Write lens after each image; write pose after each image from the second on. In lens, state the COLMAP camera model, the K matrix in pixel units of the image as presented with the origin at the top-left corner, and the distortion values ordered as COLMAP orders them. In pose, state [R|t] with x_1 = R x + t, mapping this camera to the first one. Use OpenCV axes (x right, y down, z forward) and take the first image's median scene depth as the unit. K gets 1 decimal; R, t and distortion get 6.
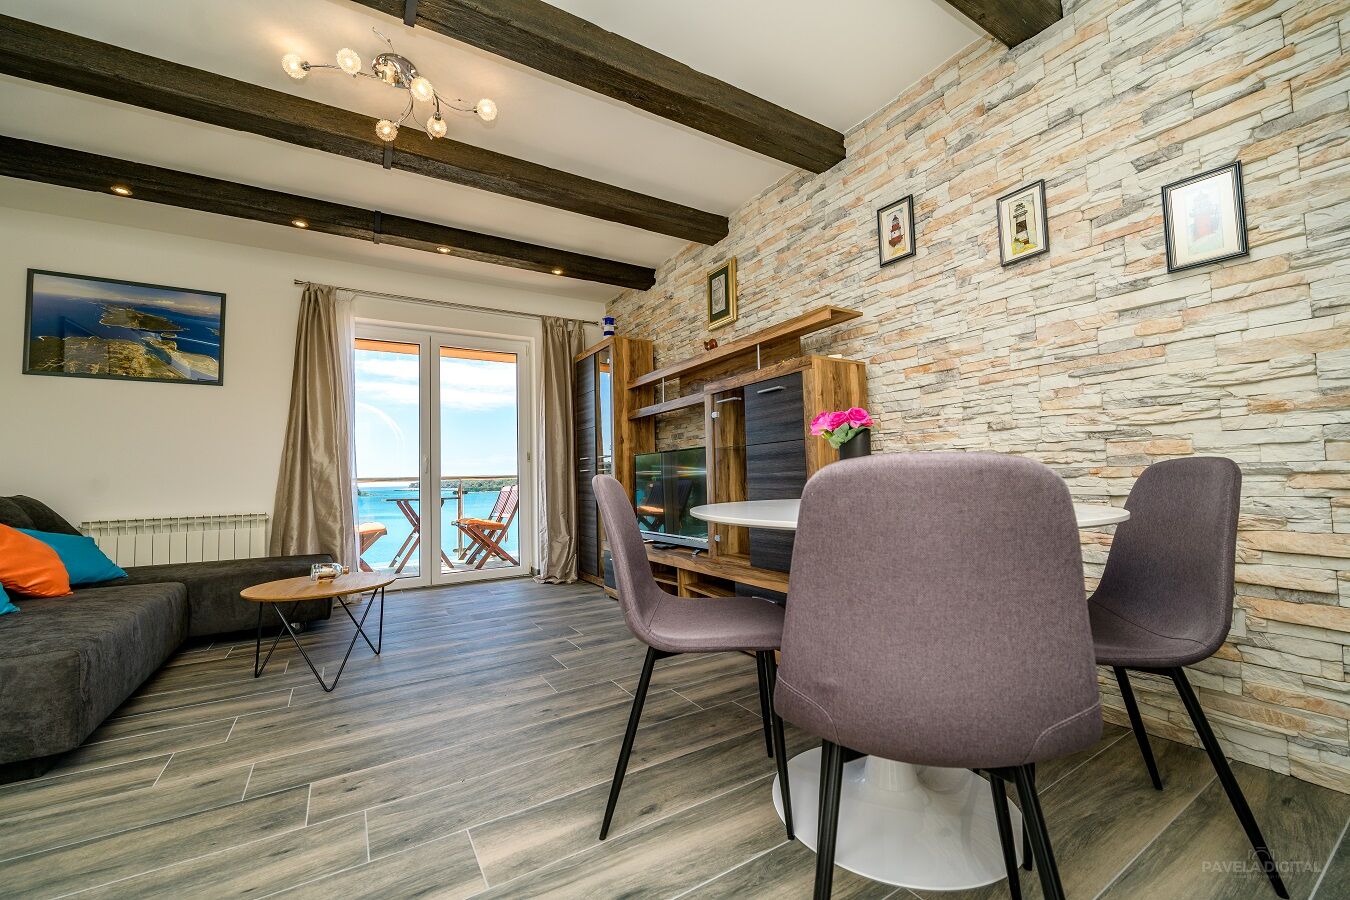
lens RADIAL K [[534.2, 0, 672.4], [0, 534.2, 452.0], [0, 0, 1]] dist [-0.008153, -0.001009]
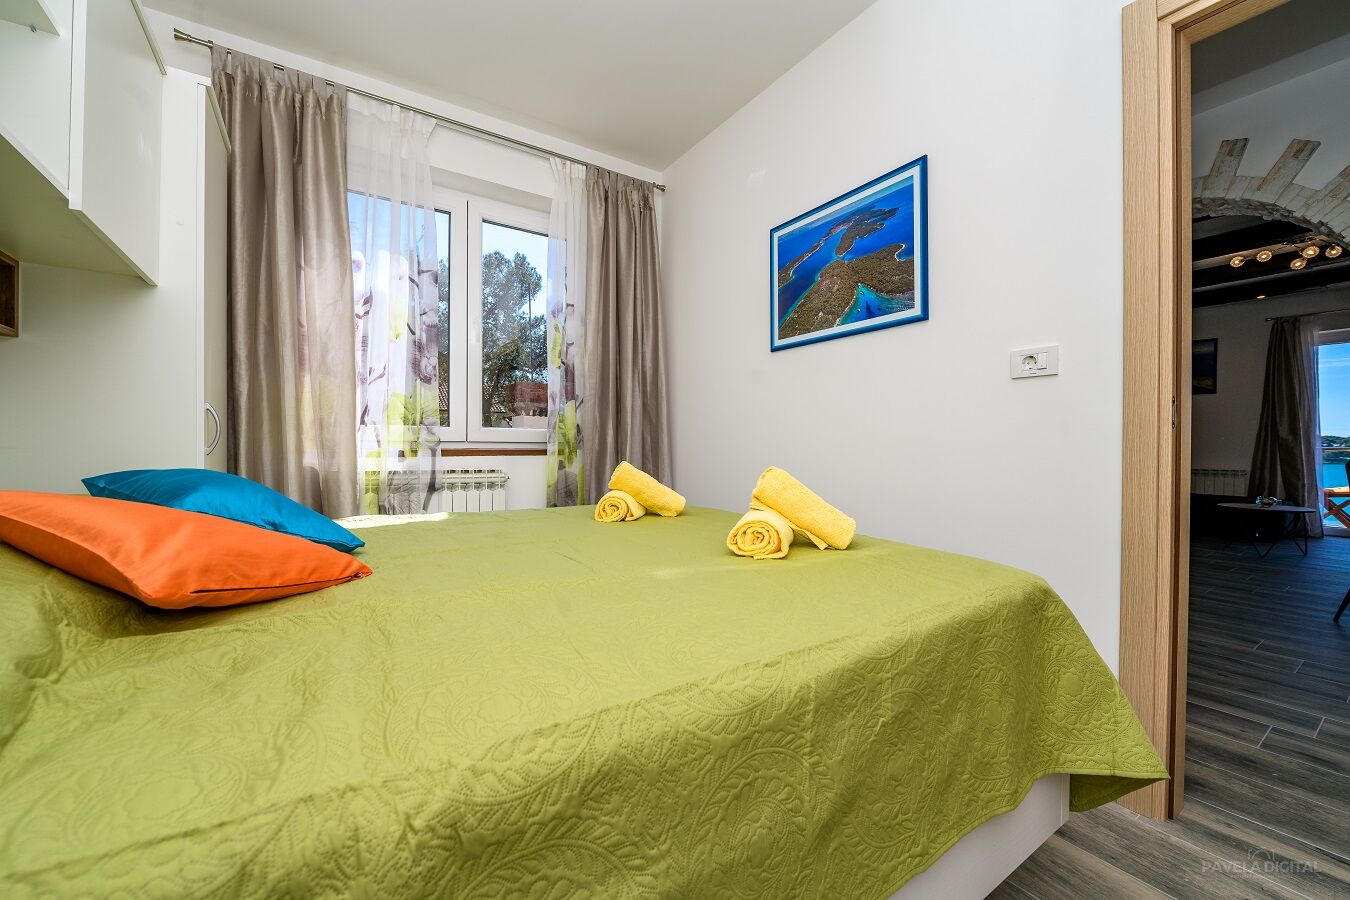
lens RADIAL K [[534.2, 0, 672.4], [0, 534.2, 452.0], [0, 0, 1]] dist [-0.008153, -0.001009]
pose [[0.037946, 0.028012, -0.998887, 1.132462], [0.048308, 0.998387, 0.029833, -0.107508], [0.998111, -0.049387, 0.036532, -1.163404]]
